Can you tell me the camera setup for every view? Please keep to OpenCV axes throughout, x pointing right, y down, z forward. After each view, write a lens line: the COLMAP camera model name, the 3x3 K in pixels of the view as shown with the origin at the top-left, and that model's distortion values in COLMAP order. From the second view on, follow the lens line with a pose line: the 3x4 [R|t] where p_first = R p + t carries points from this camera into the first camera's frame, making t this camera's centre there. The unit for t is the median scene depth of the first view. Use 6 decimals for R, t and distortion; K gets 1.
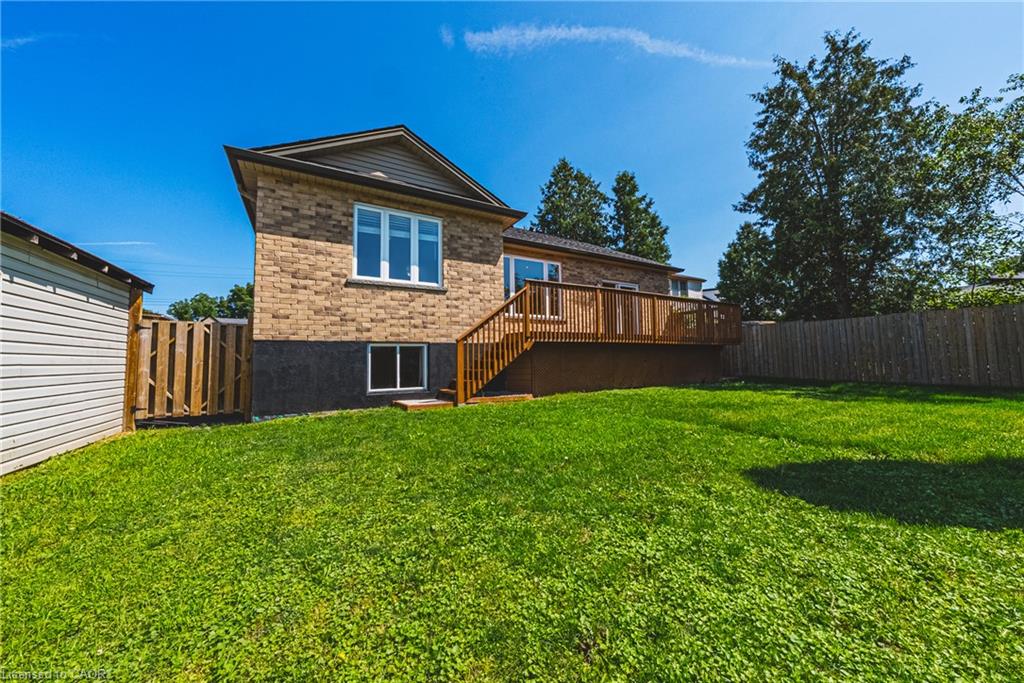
lens RADIAL K [[354.6, 0, 510.1], [0, 354.6, 339.3], [0, 0, 1]] dist [-0.002947, -0.000432]
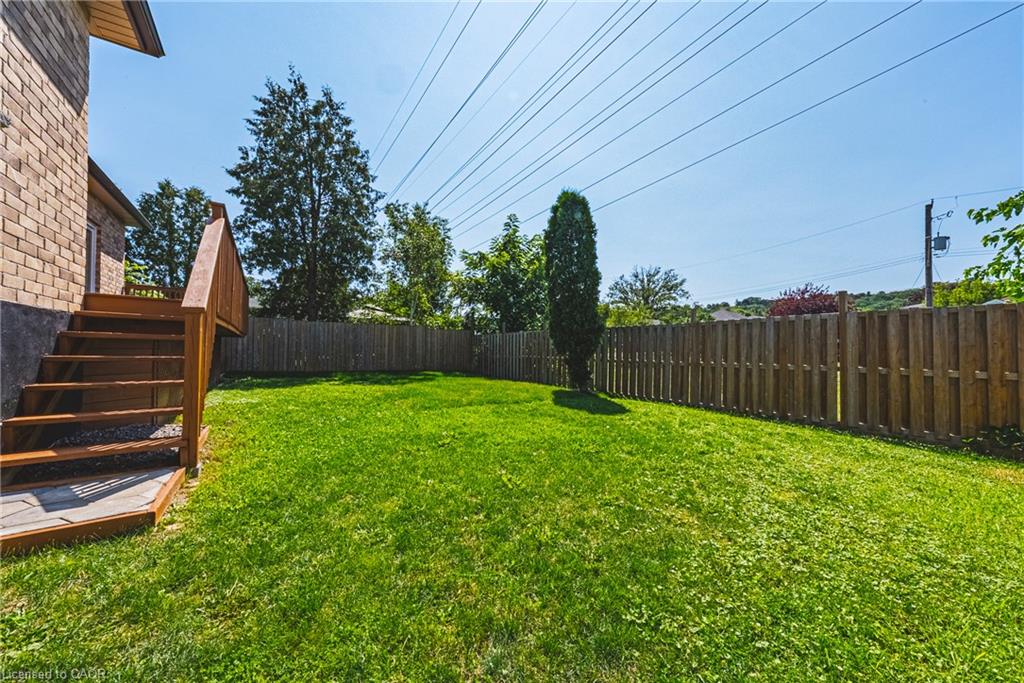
lens RADIAL K [[354.6, 0, 513.5], [0, 354.6, 344.6], [0, 0, 1]] dist [-0.002947, -0.000432]
pose [[-0.080671, 0.033559, 0.996176, -0.497333], [-0.064614, 0.997155, -0.038825, 0.038361], [-0.994644, -0.067499, -0.078273, 0.586633]]
